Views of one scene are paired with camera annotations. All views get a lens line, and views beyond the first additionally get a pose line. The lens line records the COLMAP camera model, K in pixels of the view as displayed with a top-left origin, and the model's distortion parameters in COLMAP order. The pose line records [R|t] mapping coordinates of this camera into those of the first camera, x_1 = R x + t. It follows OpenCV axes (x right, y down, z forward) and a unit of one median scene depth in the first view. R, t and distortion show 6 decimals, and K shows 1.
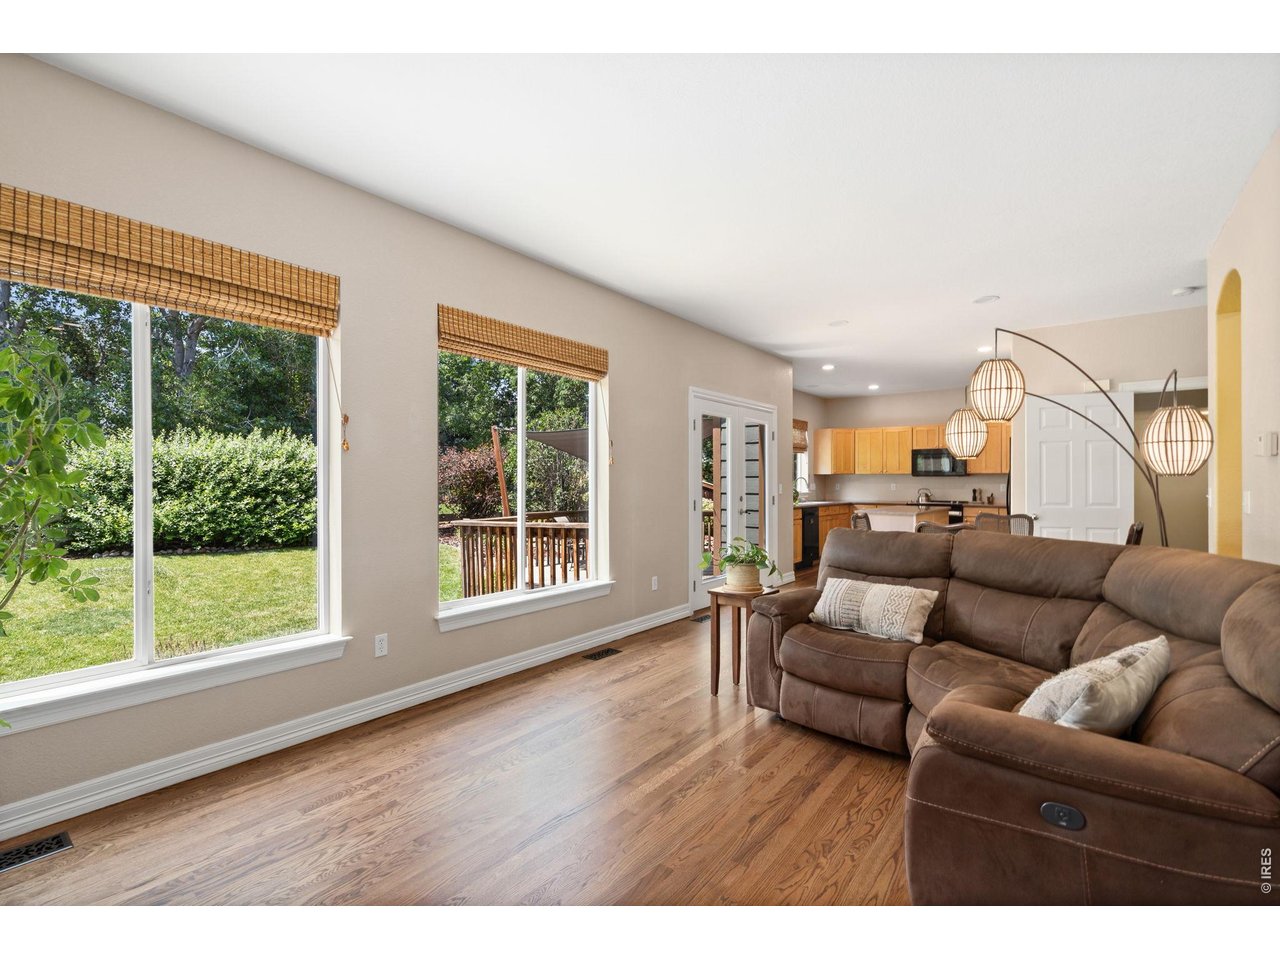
lens RADIAL K [[600.9, 0, 636.5], [0, 600.9, 482.3], [0, 0, 1]] dist [-0.002438, -0.000607]
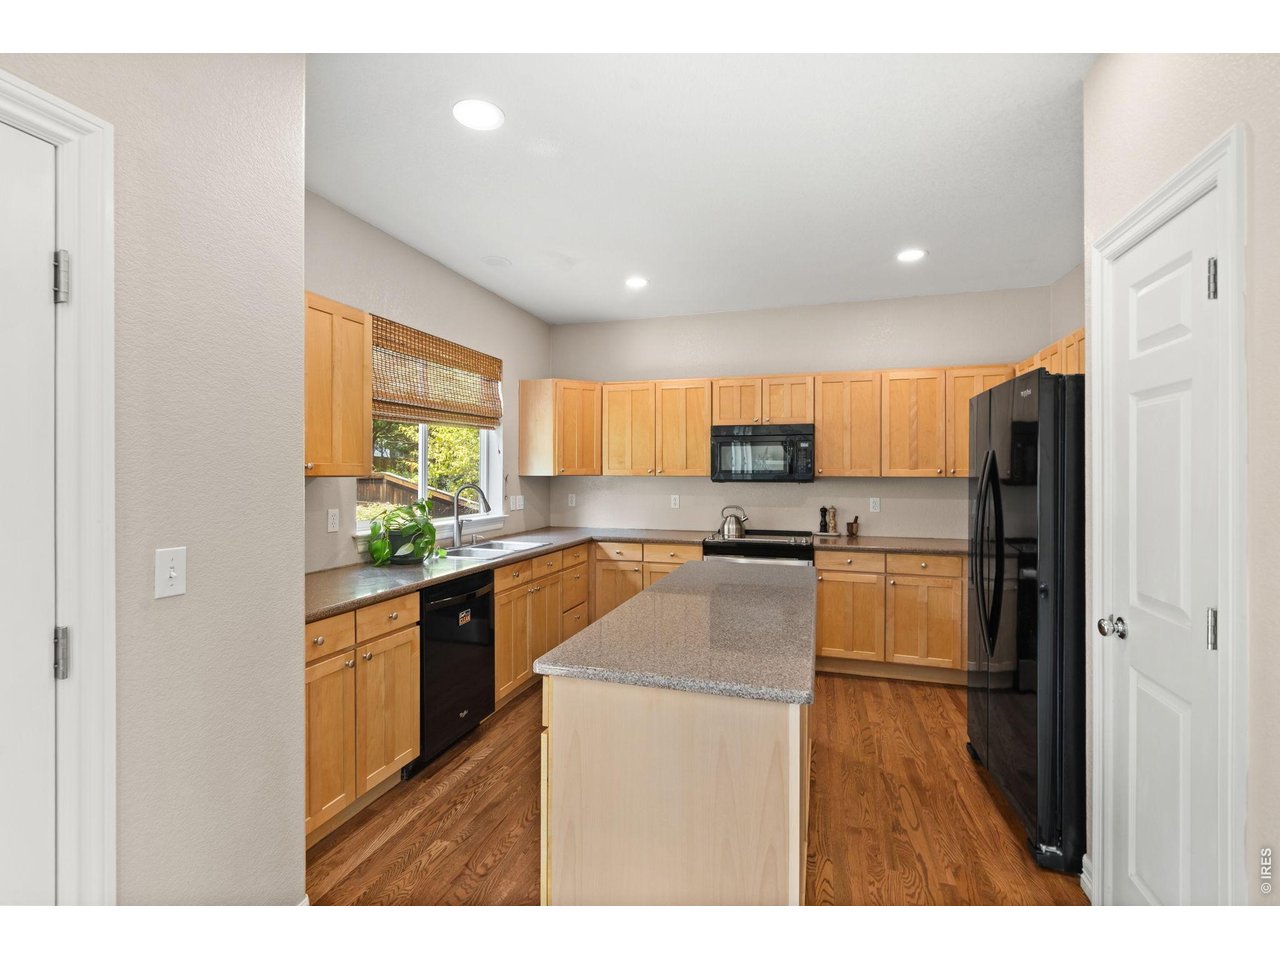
lens RADIAL K [[600.9, 0, 639.0], [0, 600.9, 477.4], [0, 0, 1]] dist [-0.002438, -0.000607]
pose [[0.936542, -0.001217, 0.350554, 0.232715], [-0.001459, 0.999972, 0.007371, -0.016736], [-0.350553, -0.007415, 0.936513, 0.561276]]
